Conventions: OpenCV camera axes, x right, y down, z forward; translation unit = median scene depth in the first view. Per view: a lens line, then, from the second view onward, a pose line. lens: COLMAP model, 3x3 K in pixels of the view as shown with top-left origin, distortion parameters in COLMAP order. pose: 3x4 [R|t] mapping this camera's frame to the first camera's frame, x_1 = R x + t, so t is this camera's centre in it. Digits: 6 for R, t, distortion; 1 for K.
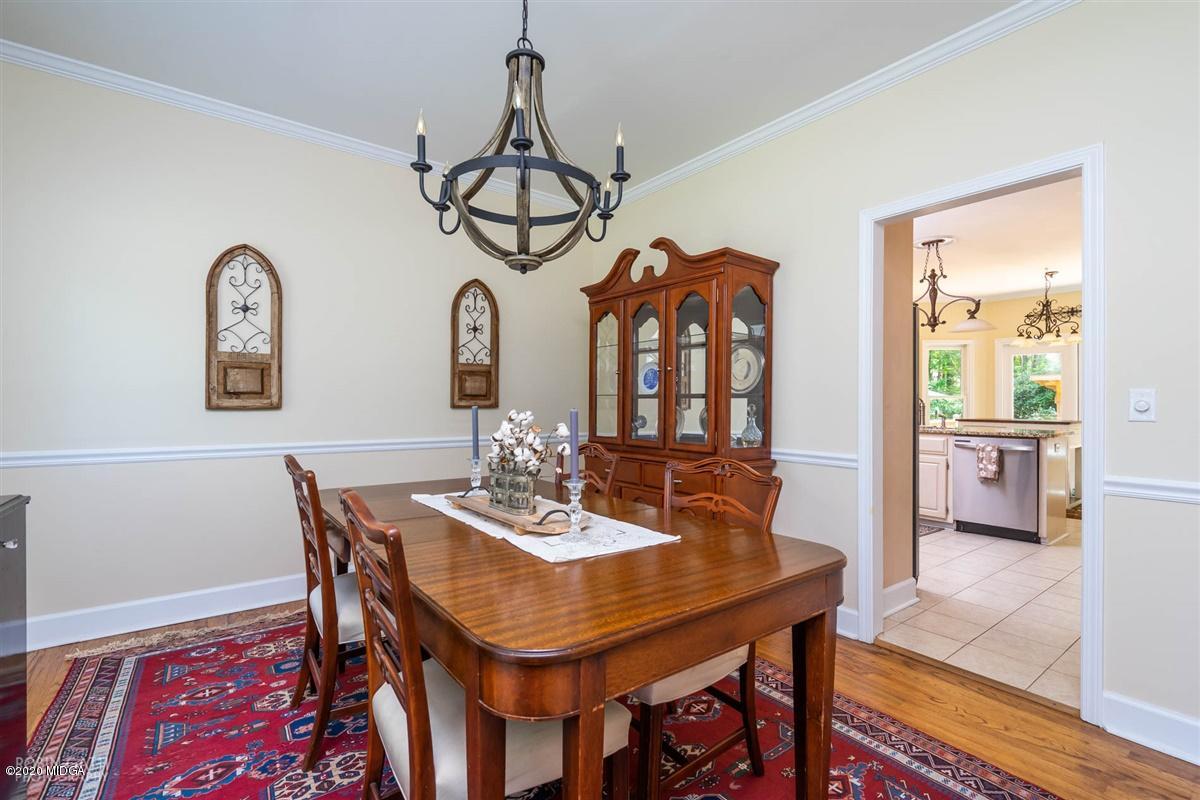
lens RADIAL K [[538.9, 0, 595.4], [0, 538.9, 404.4], [0, 0, 1]] dist [-0.000420, 0.000568]
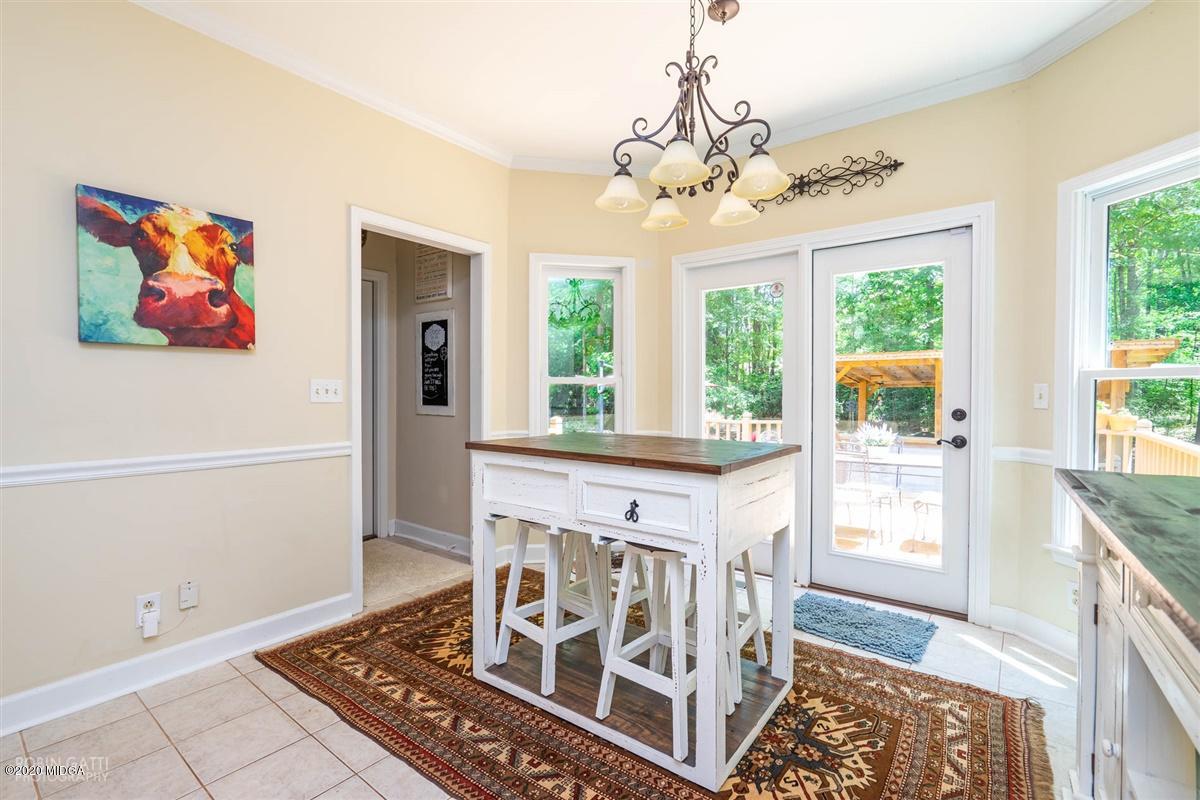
lens RADIAL K [[538.9, 0, 600.5], [0, 538.9, 399.9], [0, 0, 1]] dist [-0.000420, 0.000568]
pose [[0.963952, -0.004665, 0.266036, 0.835514], [0.002426, 0.999959, 0.008743, -0.001621], [-0.266066, -0.007782, 0.963923, 0.849284]]
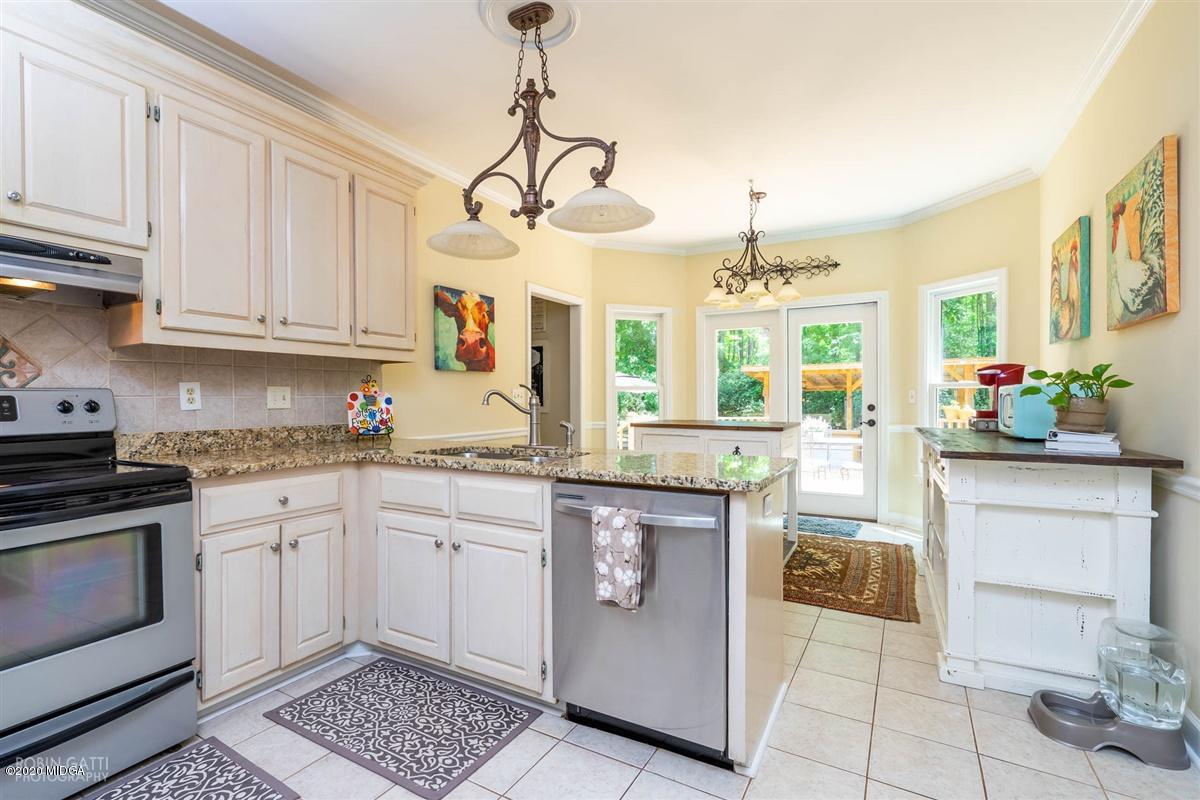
lens RADIAL K [[538.9, 0, 599.7], [0, 538.9, 399.0], [0, 0, 1]] dist [-0.000420, 0.000568]
pose [[0.916782, -0.007129, 0.399324, 0.506307], [0.007320, 0.999973, 0.001048, -0.001322], [-0.399321, 0.001963, 0.916809, 0.593321]]
